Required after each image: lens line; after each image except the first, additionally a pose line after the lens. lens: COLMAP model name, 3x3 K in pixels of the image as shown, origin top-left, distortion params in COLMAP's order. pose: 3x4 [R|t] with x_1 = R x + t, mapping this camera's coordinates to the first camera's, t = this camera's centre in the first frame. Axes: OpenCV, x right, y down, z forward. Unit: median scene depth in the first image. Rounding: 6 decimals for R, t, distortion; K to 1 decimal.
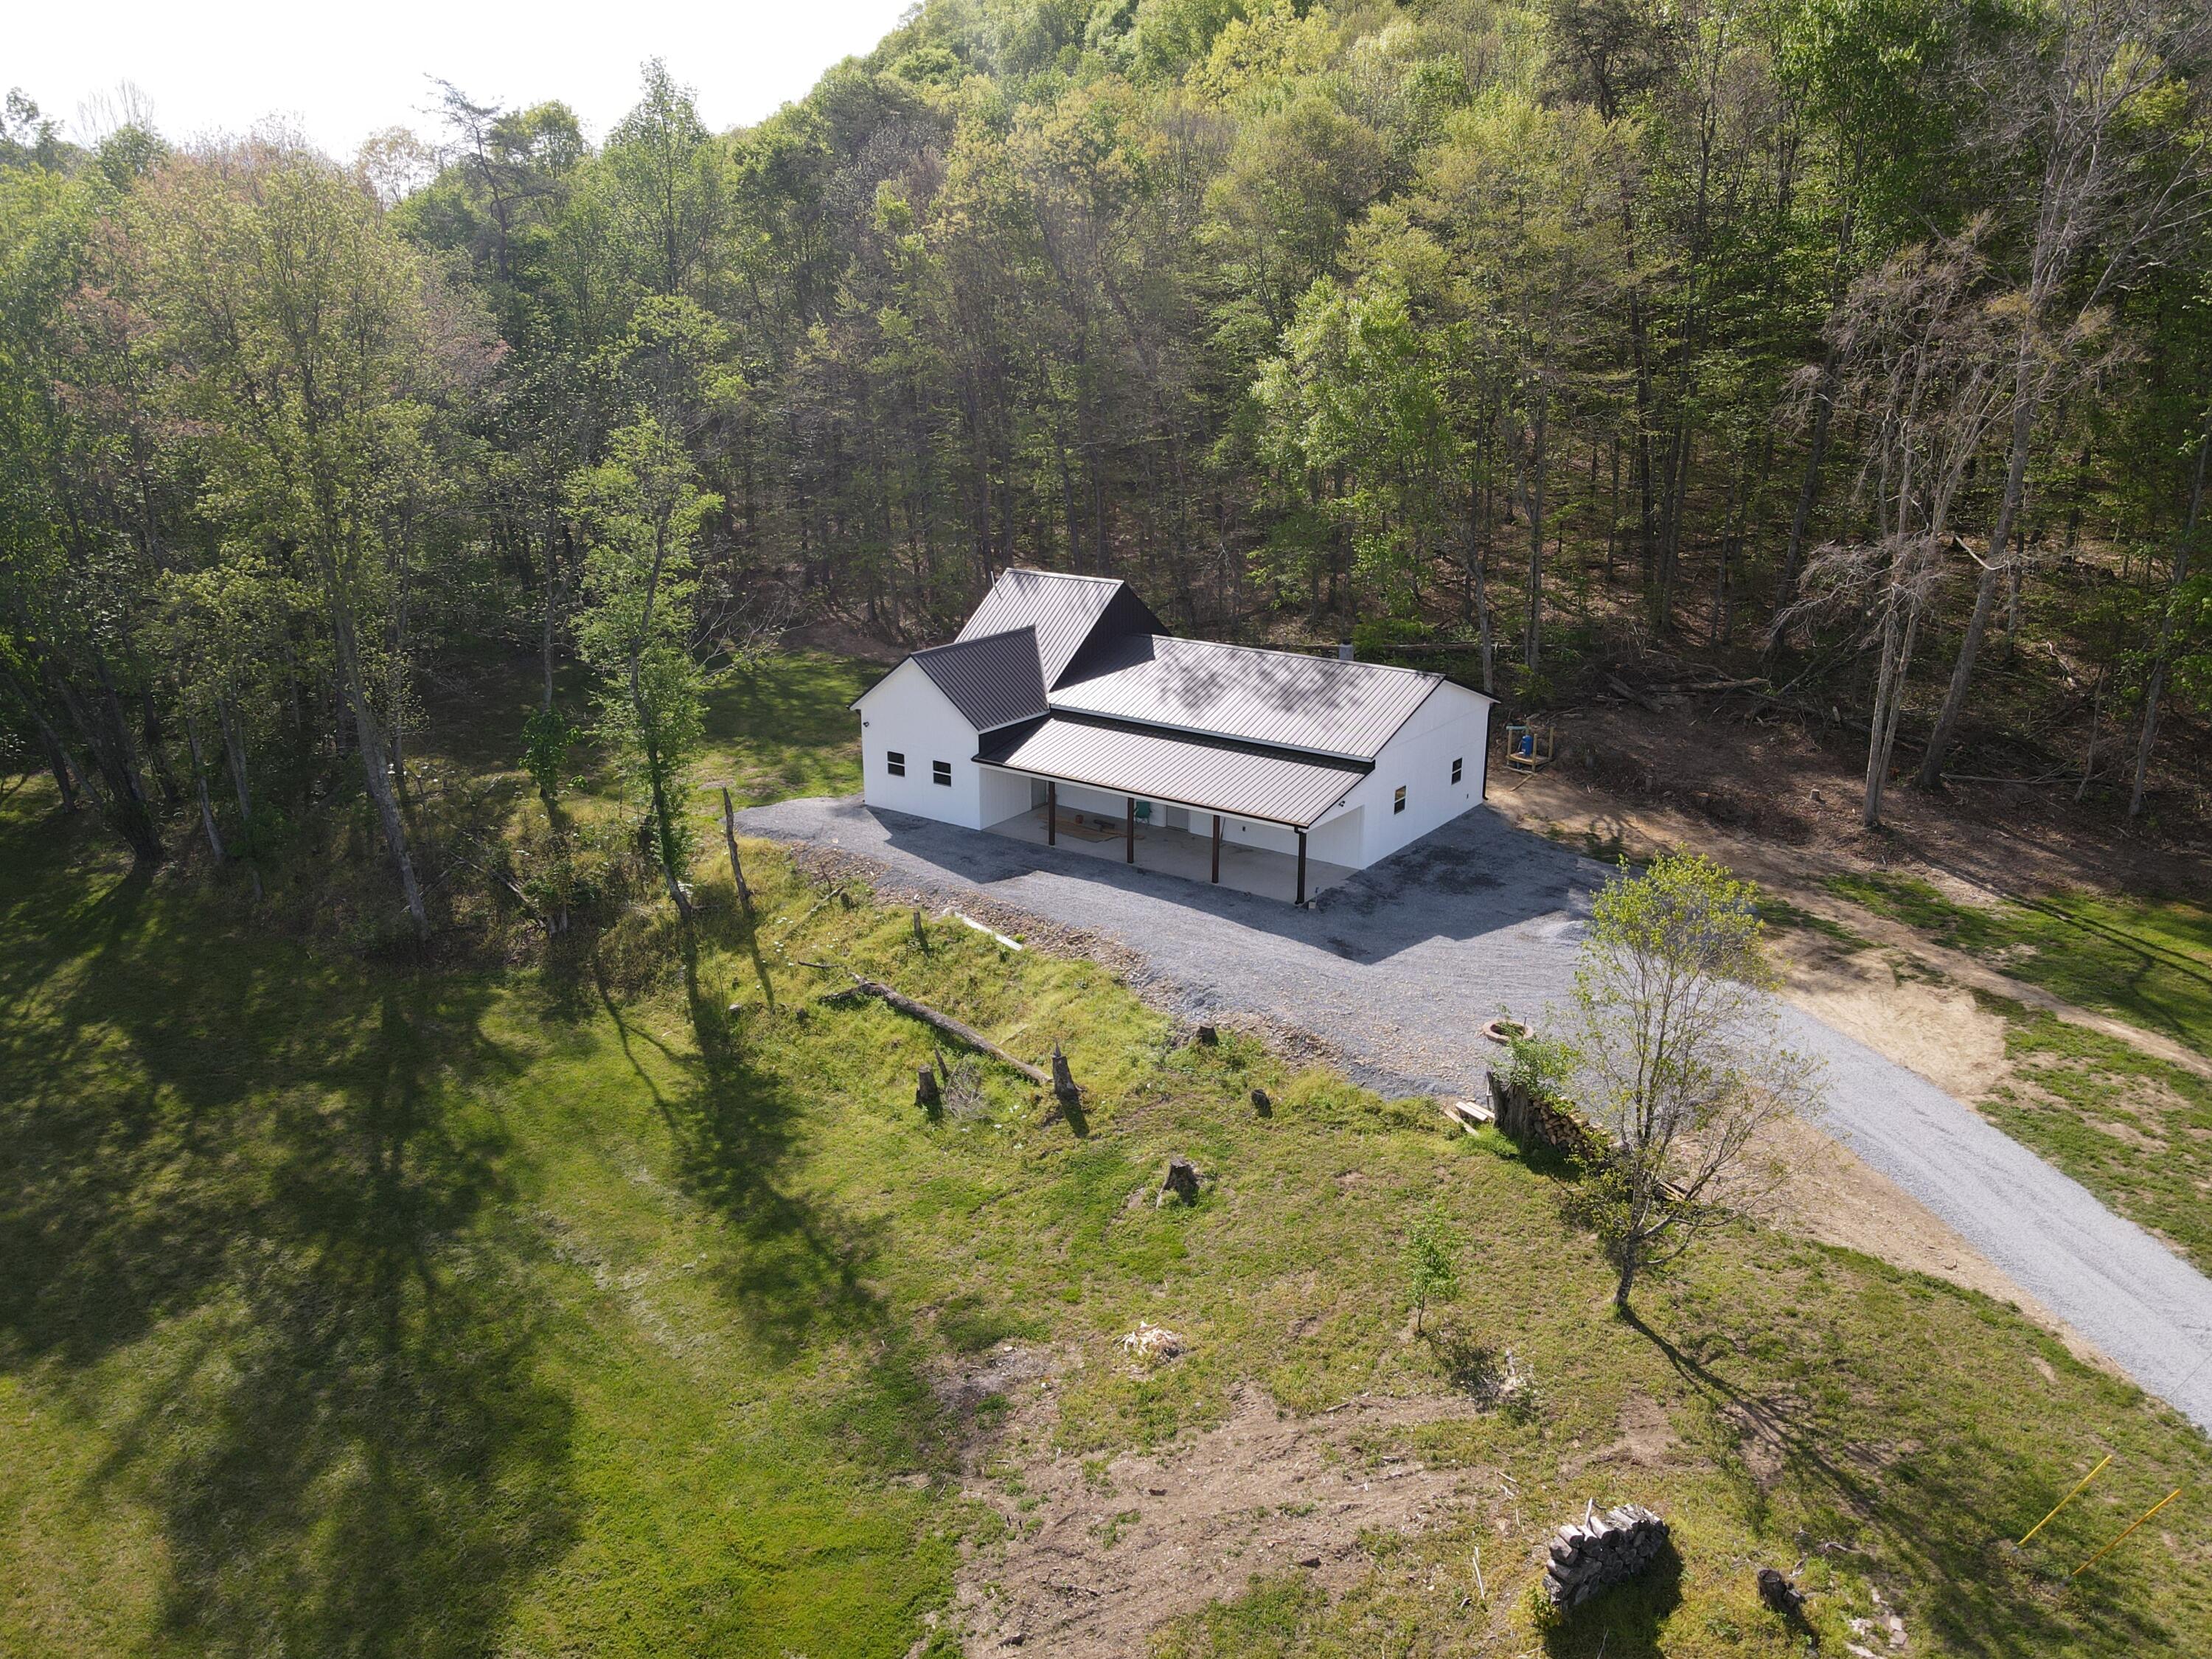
lens RADIAL K [[1632.1, 0, 1099.4], [0, 1632.1, 817.4], [0, 0, 1]] dist [0.002249, 0.005910]
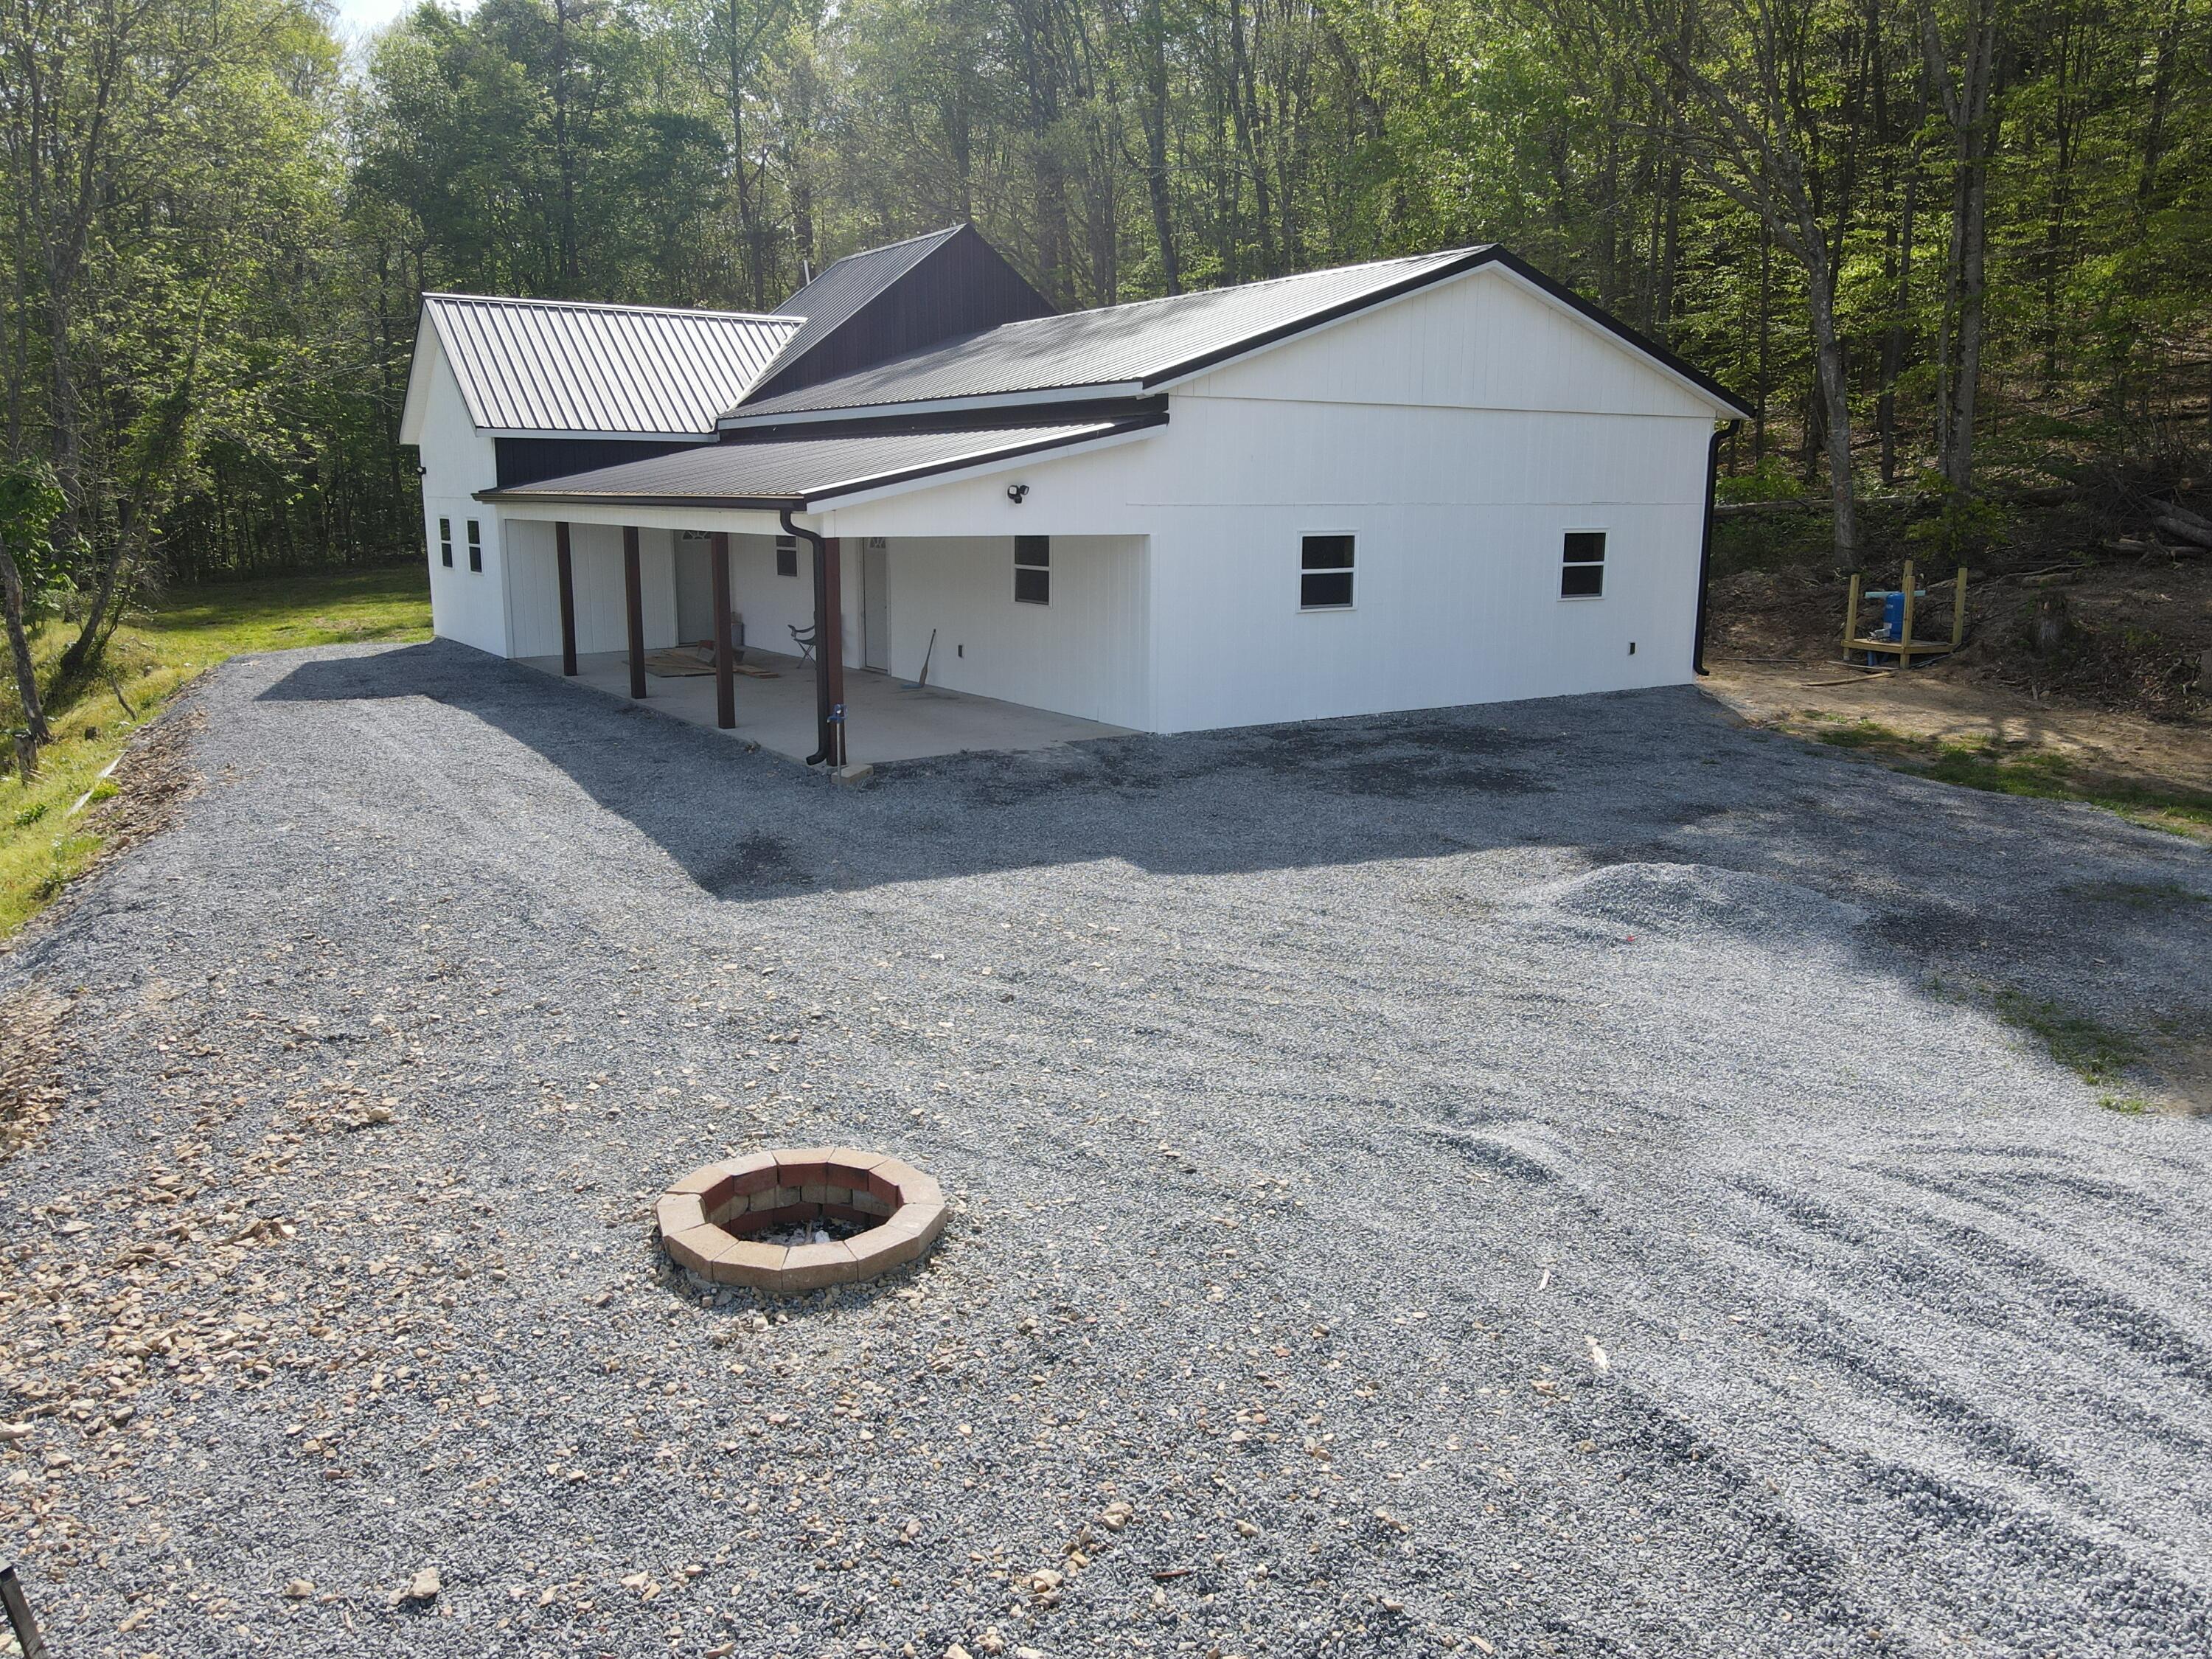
lens RADIAL K [[1624.5, 0, 1106.0], [0, 1624.5, 829.5], [0, 0, 1]] dist [0.025479, 0.002766]
pose [[0.936257, 0.070977, -0.344071, 0.299236], [-0.103203, 0.991734, -0.076246, 0.087594], [0.335815, 0.106895, 0.935843, 0.737399]]
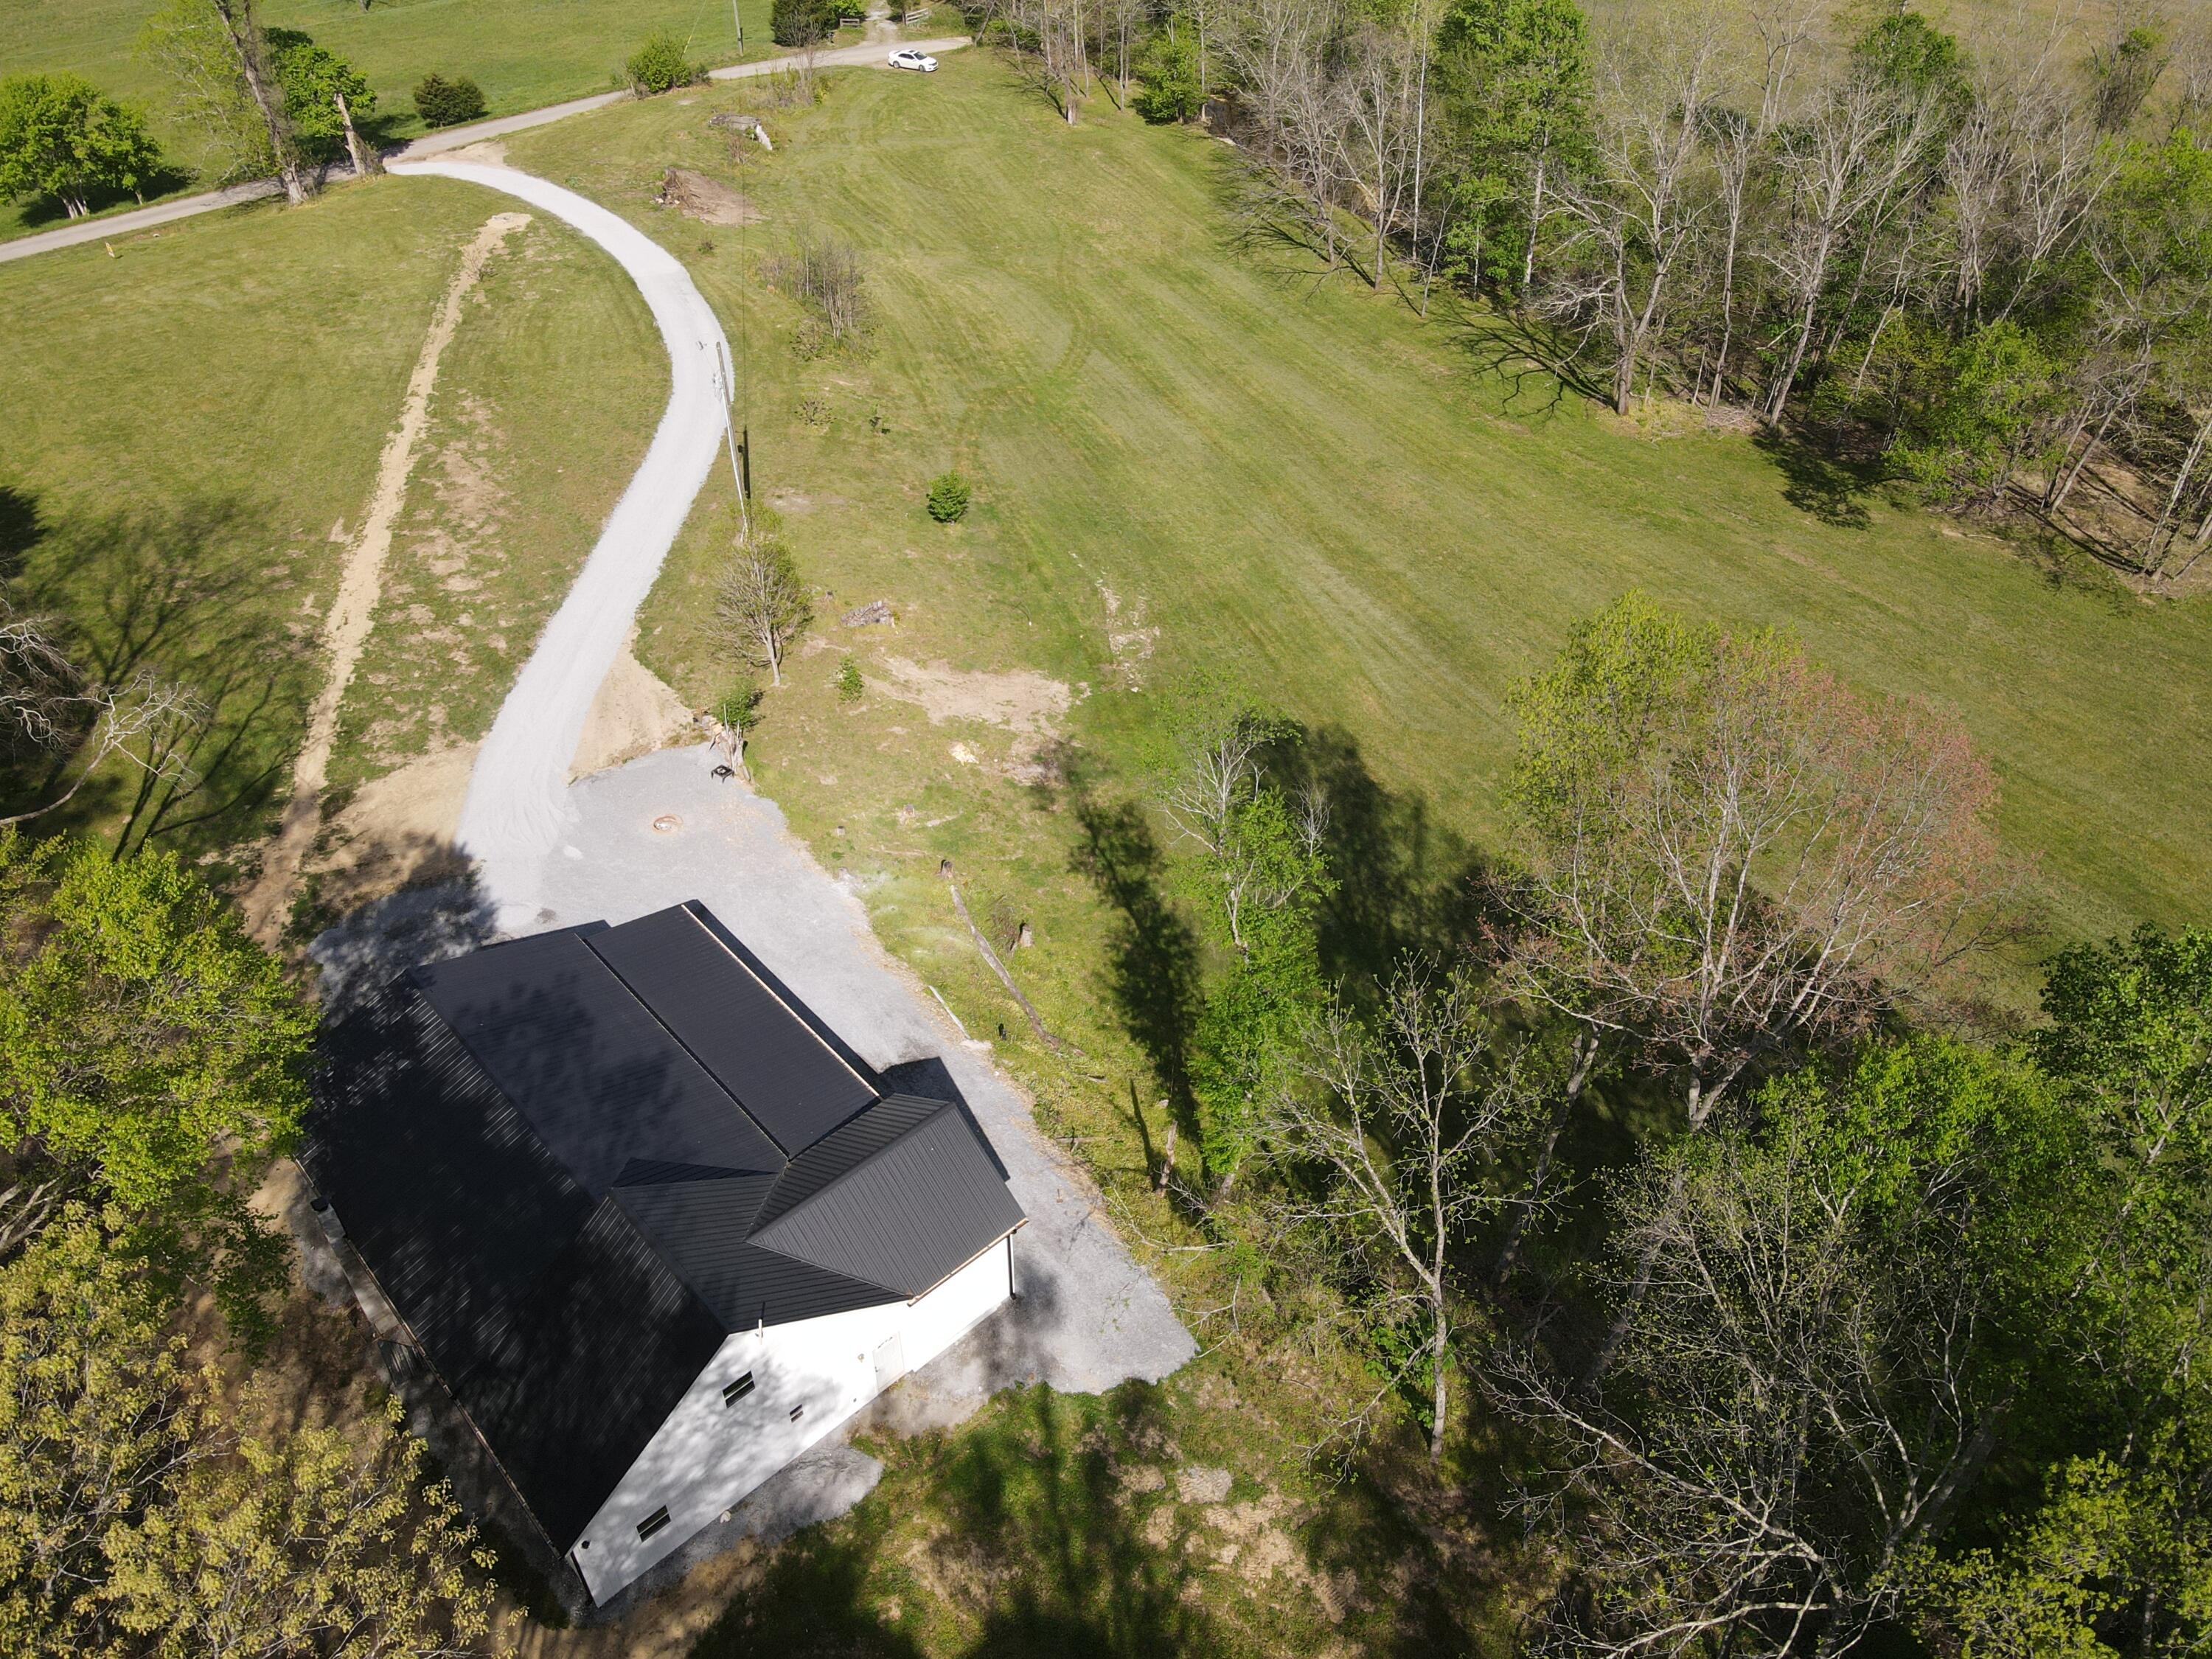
lens RADIAL K [[1624.5, 0, 1106.0], [0, 1624.5, 829.5], [0, 0, 1]] dist [0.025479, 0.002766]
pose [[-0.979684, -0.131356, 0.151543, -0.348240], [0.056832, 0.542828, 0.837919, -1.002975], [-0.192327, 0.829508, -0.524335, 1.522978]]
